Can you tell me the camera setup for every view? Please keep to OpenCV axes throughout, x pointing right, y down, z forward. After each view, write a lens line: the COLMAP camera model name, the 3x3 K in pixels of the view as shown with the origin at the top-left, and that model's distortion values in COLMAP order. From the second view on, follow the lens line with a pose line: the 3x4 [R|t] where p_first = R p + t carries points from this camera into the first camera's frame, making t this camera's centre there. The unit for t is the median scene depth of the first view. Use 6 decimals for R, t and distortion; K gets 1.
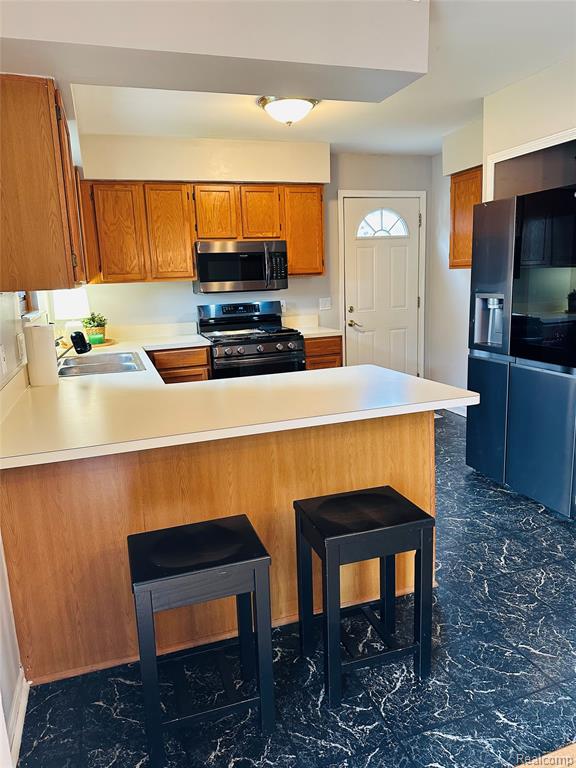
lens RADIAL K [[532.4, 0, 289.8], [0, 532.4, 378.2], [0, 0, 1]] dist [-0.003361, -0.010572]
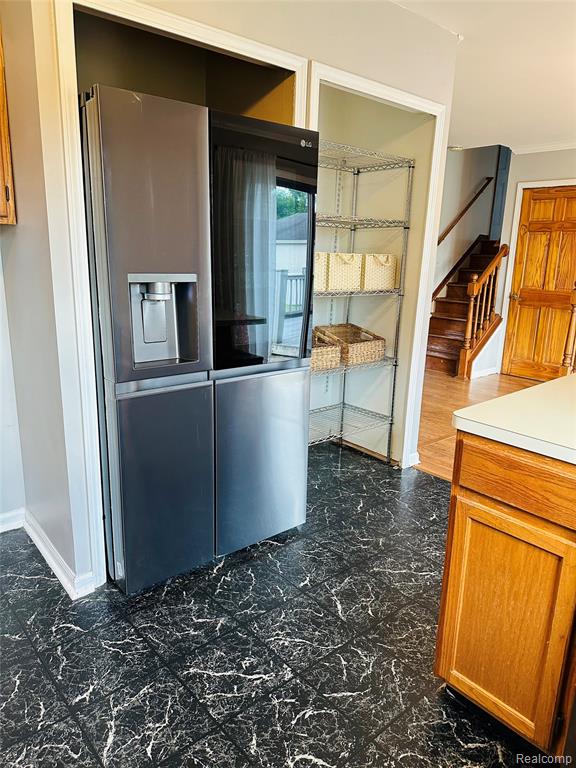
lens RADIAL K [[532.4, 0, 295.1], [0, 532.4, 391.1], [0, 0, 1]] dist [-0.003361, -0.010572]
pose [[-0.373342, -0.208988, 0.903847, -0.081867], [0.164298, 0.943998, 0.286137, -0.102586], [-0.913029, 0.255327, -0.318097, 0.656736]]
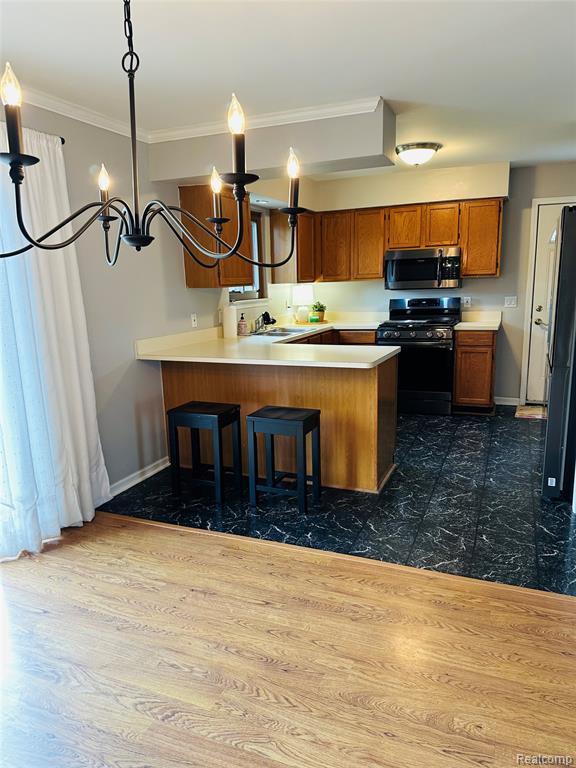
lens RADIAL K [[532.4, 0, 287.1], [0, 532.4, 385.3], [0, 0, 1]] dist [-0.003361, -0.010572]
pose [[0.739490, 0.147058, -0.656908, 0.580655], [-0.123319, 0.988927, 0.082564, -0.002180], [0.661776, 0.019954, 0.749436, -0.168852]]
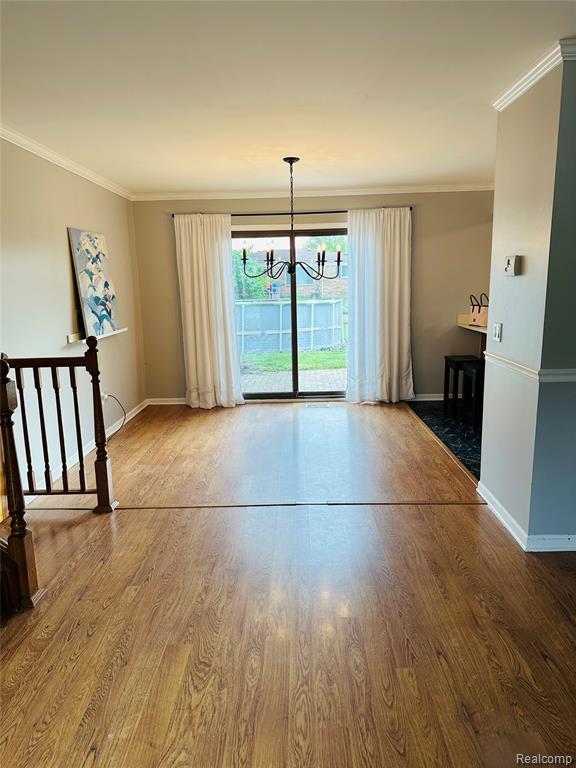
lens RADIAL K [[532.4, 0, 297.0], [0, 532.4, 399.6], [0, 0, 1]] dist [-0.003361, -0.010572]
pose [[-0.326490, 0.243746, -0.913232, 1.209171], [-0.154178, 0.939504, 0.305879, -0.110809], [0.932541, 0.240667, -0.269158, 0.269152]]
